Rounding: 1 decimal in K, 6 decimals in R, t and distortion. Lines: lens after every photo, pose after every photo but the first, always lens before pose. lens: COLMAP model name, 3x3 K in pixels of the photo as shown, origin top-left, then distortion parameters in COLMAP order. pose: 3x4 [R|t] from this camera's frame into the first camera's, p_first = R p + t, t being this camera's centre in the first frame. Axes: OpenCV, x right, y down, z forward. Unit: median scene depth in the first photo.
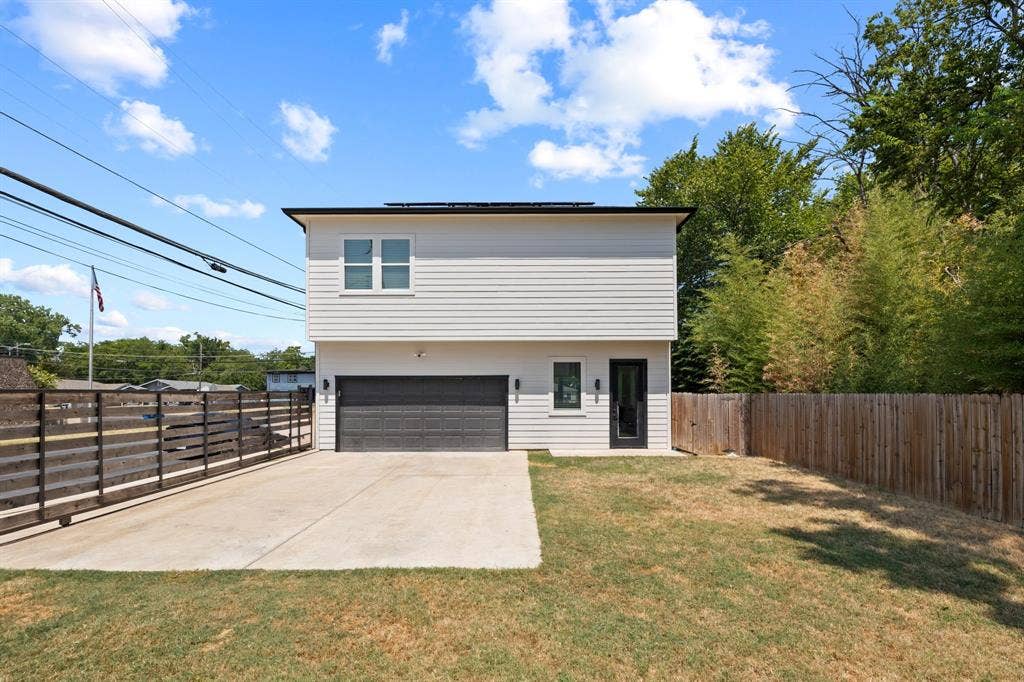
lens RADIAL K [[507.2, 0, 513.4], [0, 507.2, 342.8], [0, 0, 1]] dist [-0.003895, -0.000533]
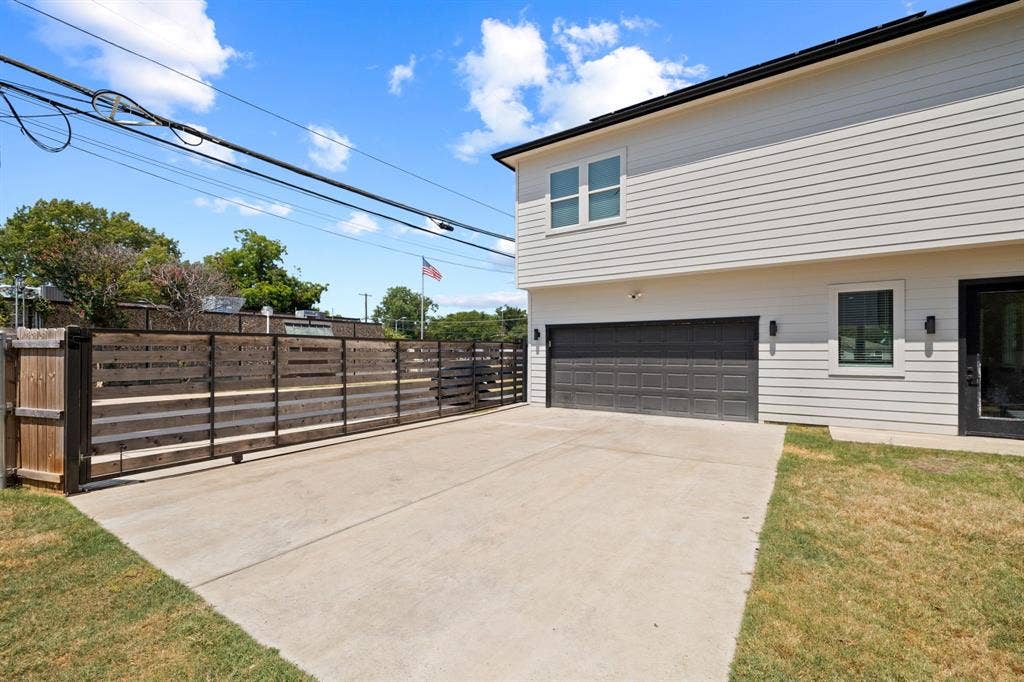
lens RADIAL K [[450.7, 0, 507.6], [0, 450.7, 342.1], [0, 0, 1]] dist [-0.001913, 0.000321]
pose [[0.833729, -0.008930, -0.552102, 0.044489], [0.049918, 0.996994, 0.059255, 0.045900], [0.549913, -0.076962, 0.831668, 0.290585]]
